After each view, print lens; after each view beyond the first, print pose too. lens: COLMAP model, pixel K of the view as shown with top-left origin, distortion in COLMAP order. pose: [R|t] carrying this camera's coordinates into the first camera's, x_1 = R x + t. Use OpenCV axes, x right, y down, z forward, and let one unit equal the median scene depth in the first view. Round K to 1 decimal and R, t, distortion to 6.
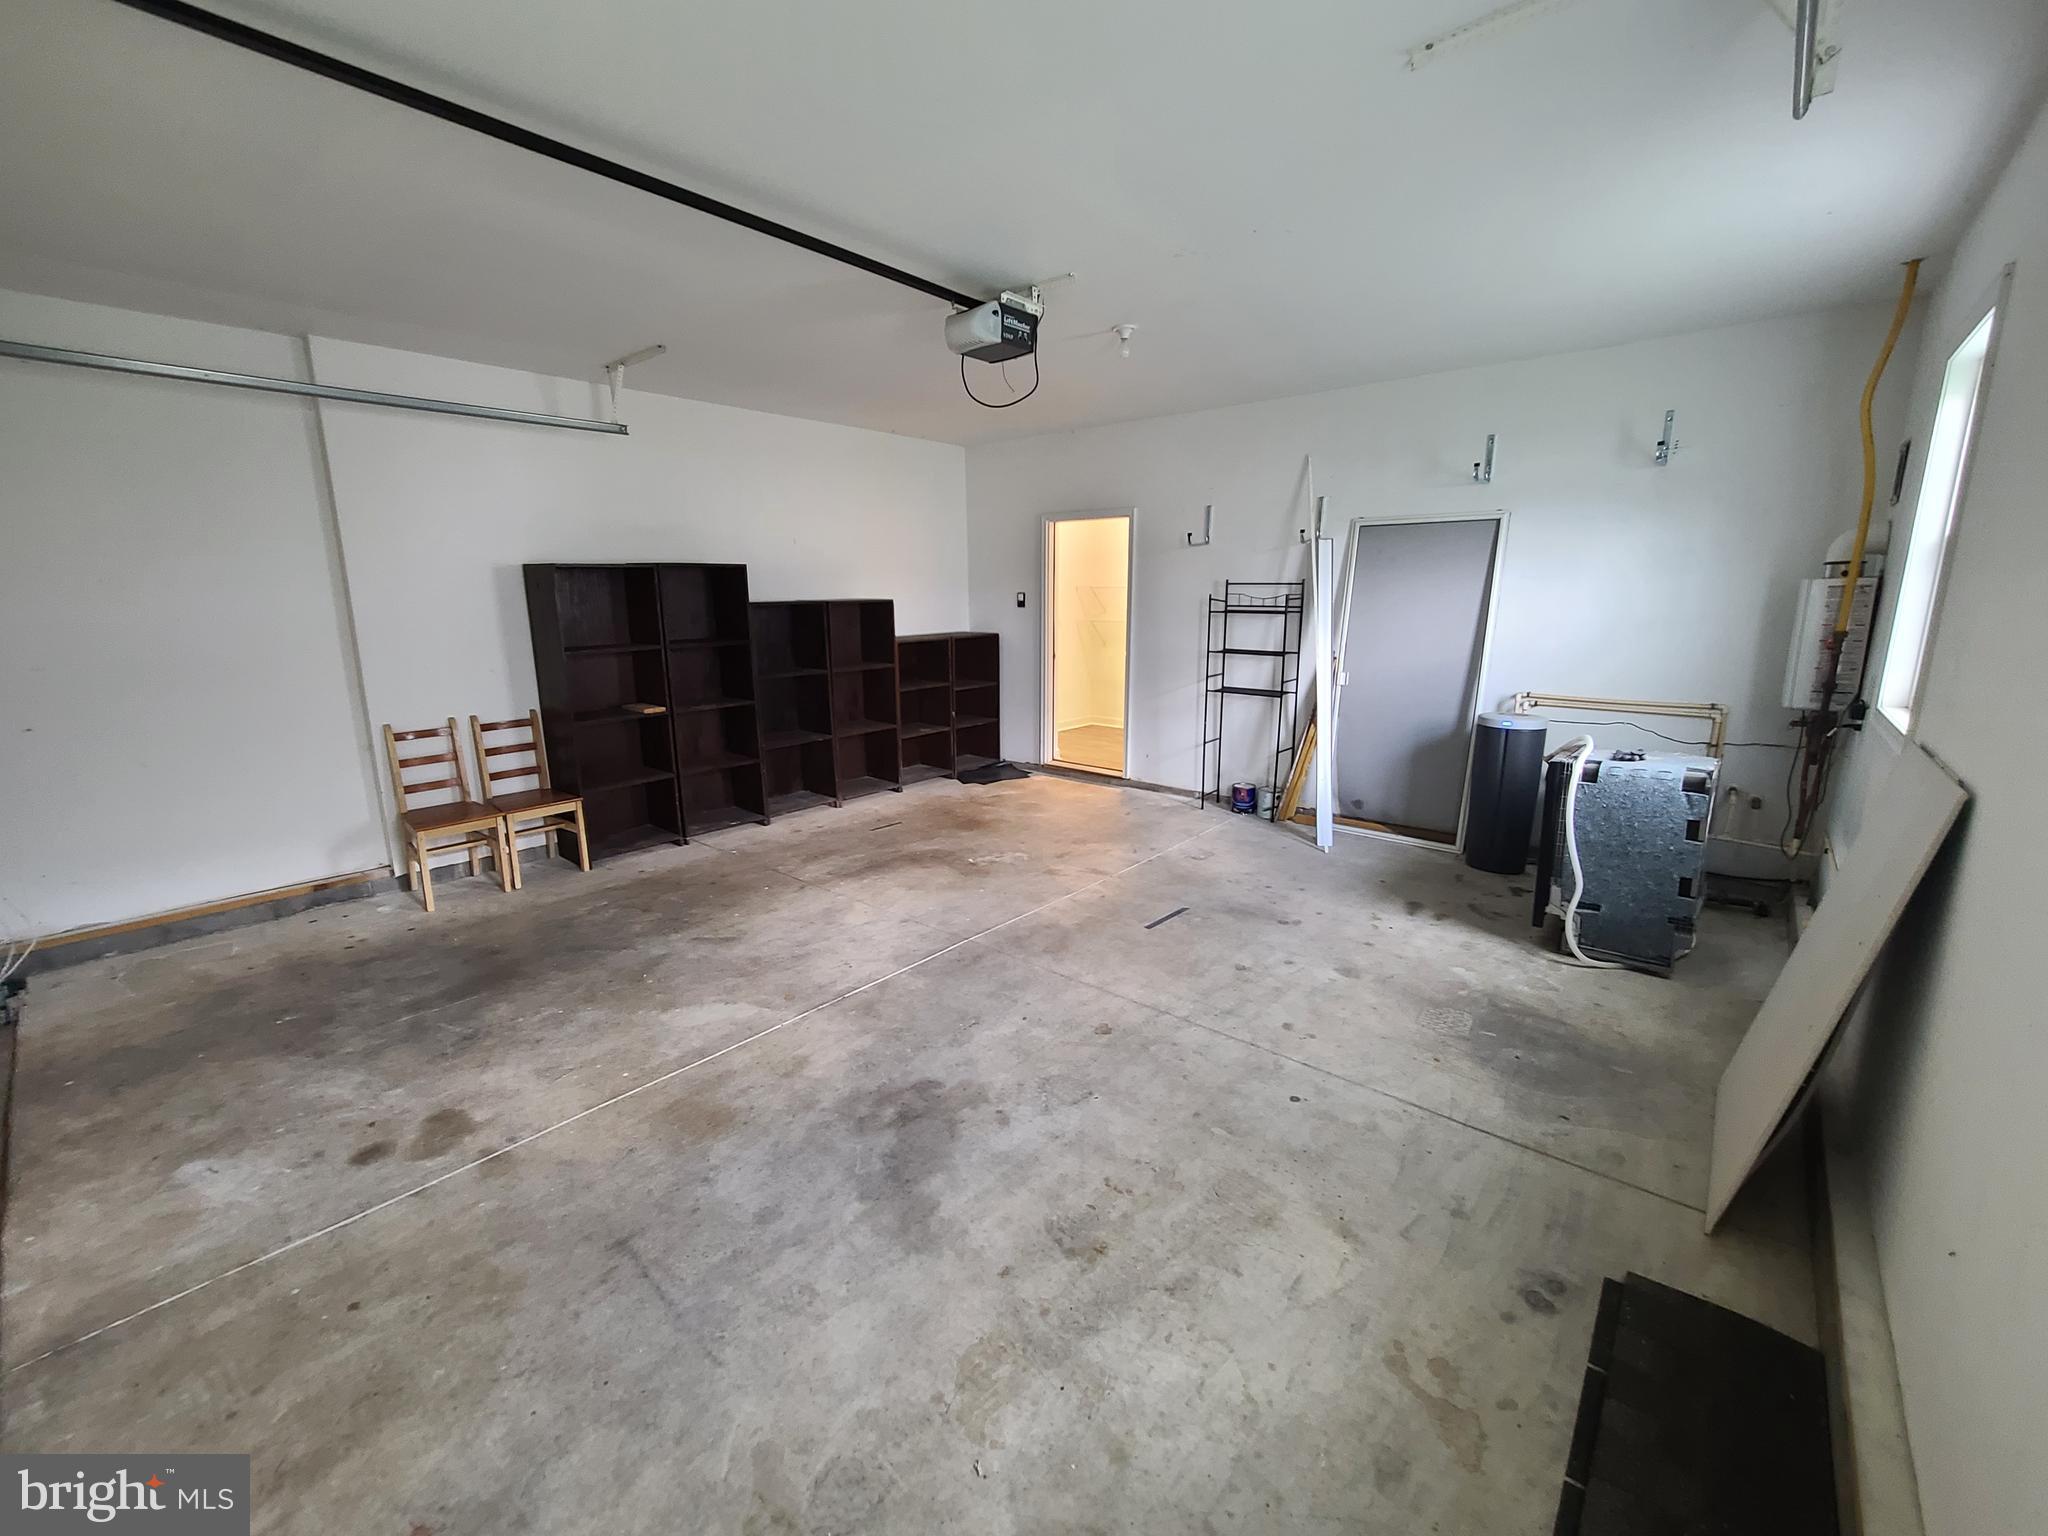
lens RADIAL K [[840.4, 0, 1022.8], [0, 840.4, 764.9], [0, 0, 1]] dist [-0.000214, -0.000063]
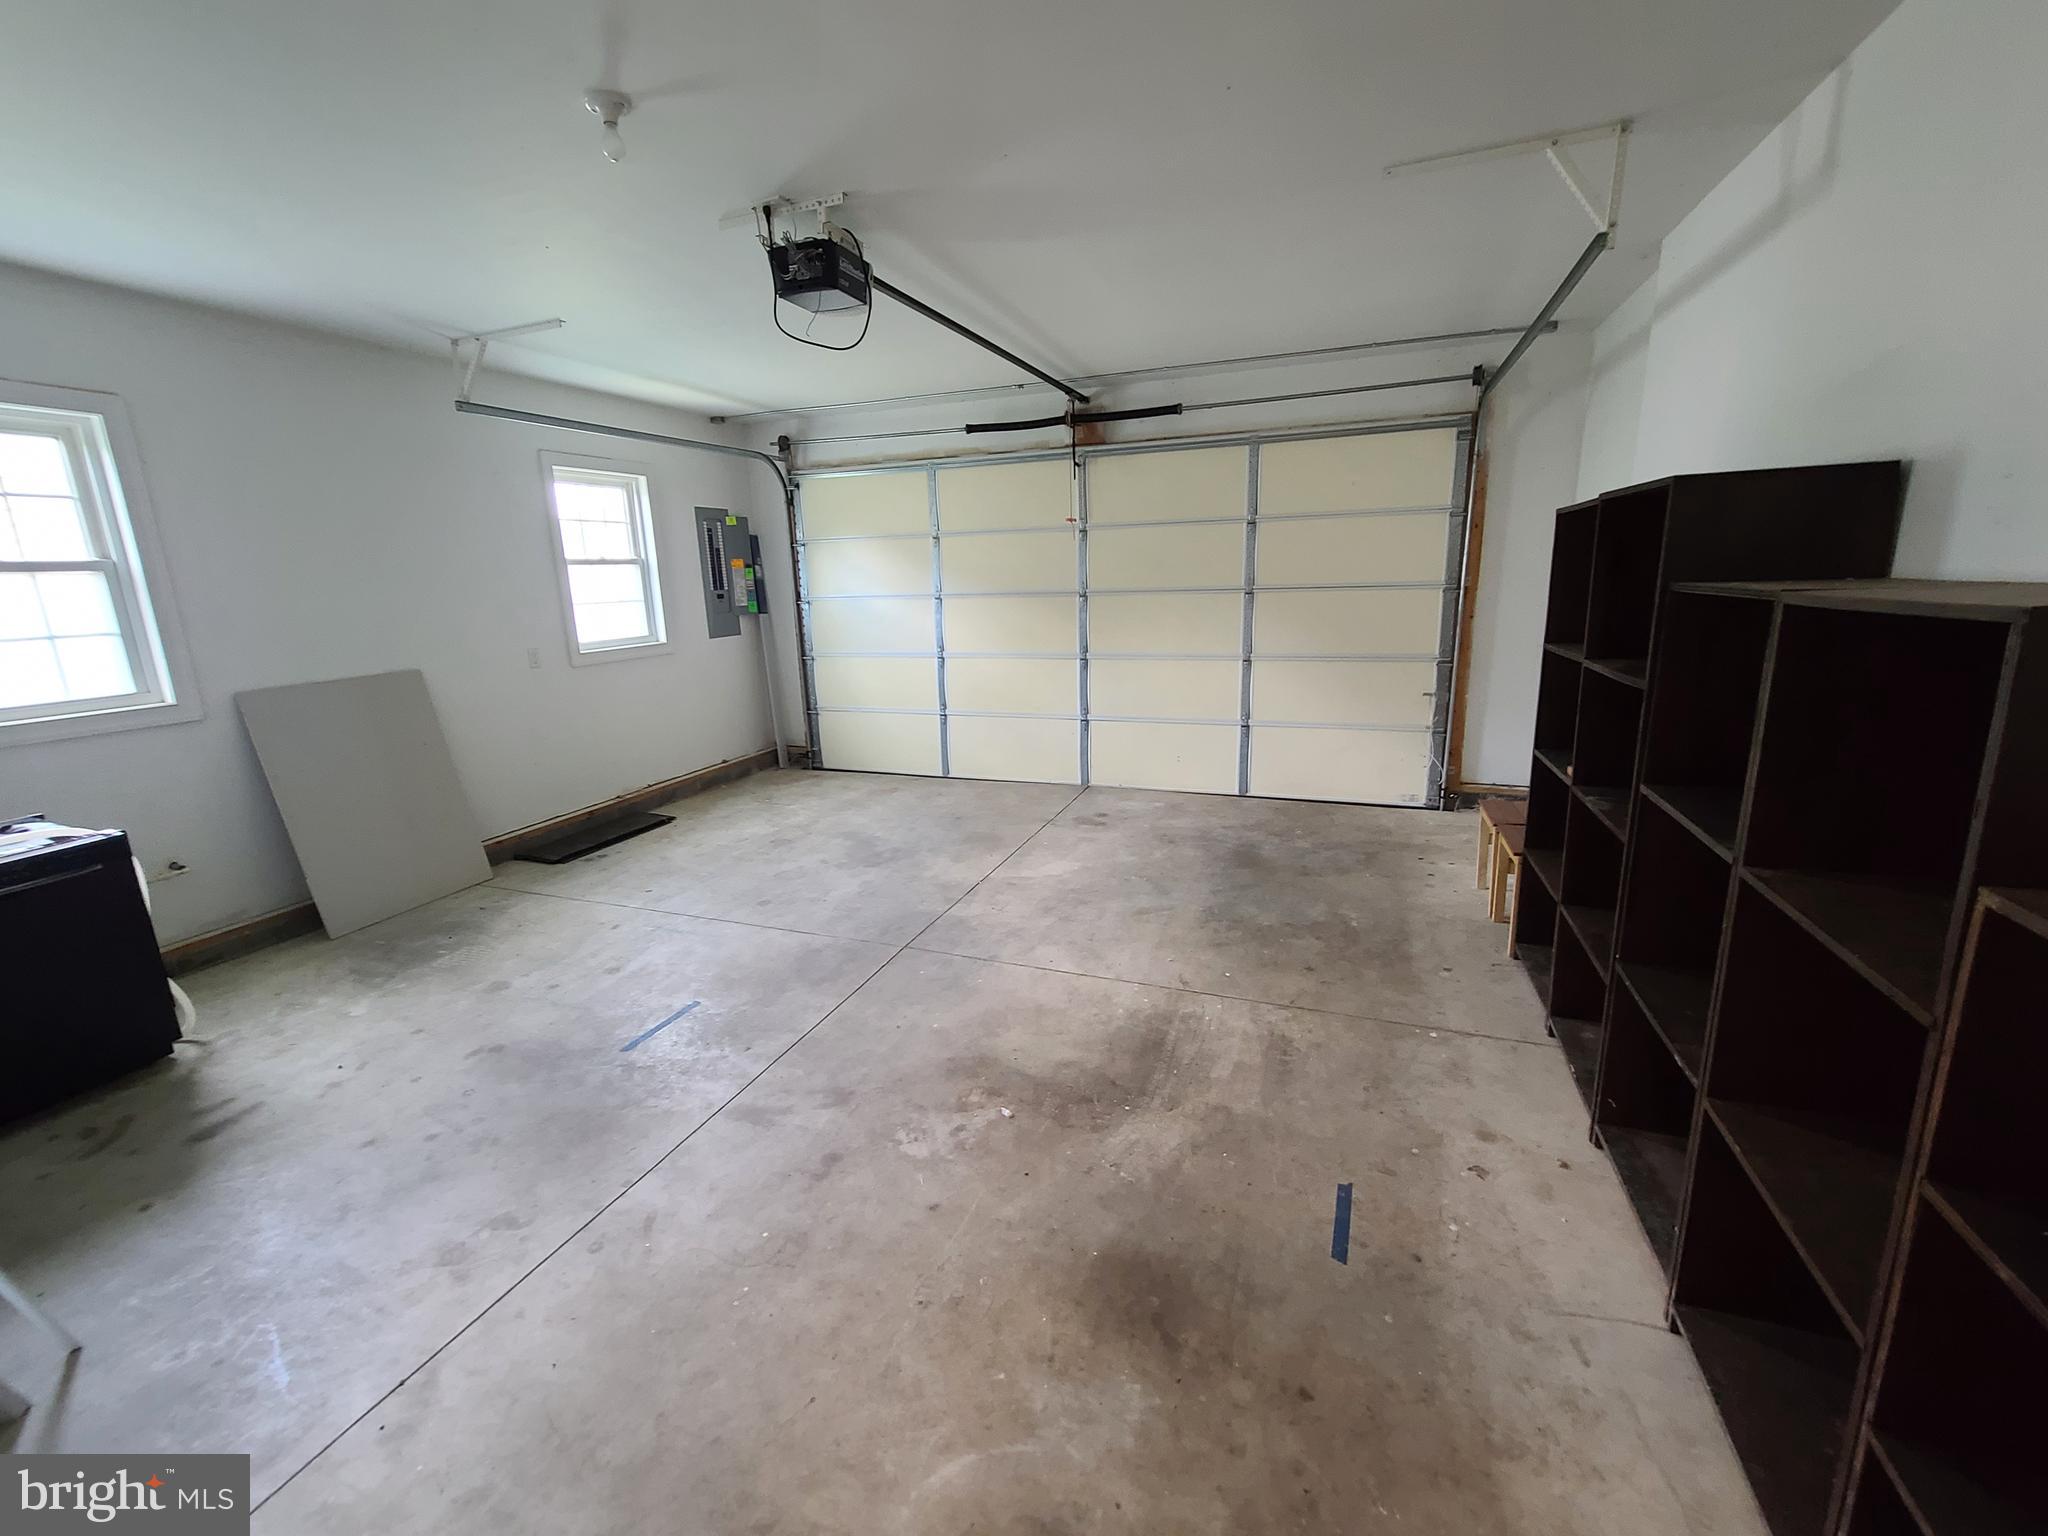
lens RADIAL K [[840.4, 0, 1024.2], [0, 840.4, 762.8], [0, 0, 1]] dist [-0.000214, -0.000063]
pose [[-0.939631, 0.111887, -0.323382, 0.107789], [-0.032524, 0.911554, 0.409893, -0.440681], [0.340641, 0.395666, -0.852885, 2.086473]]
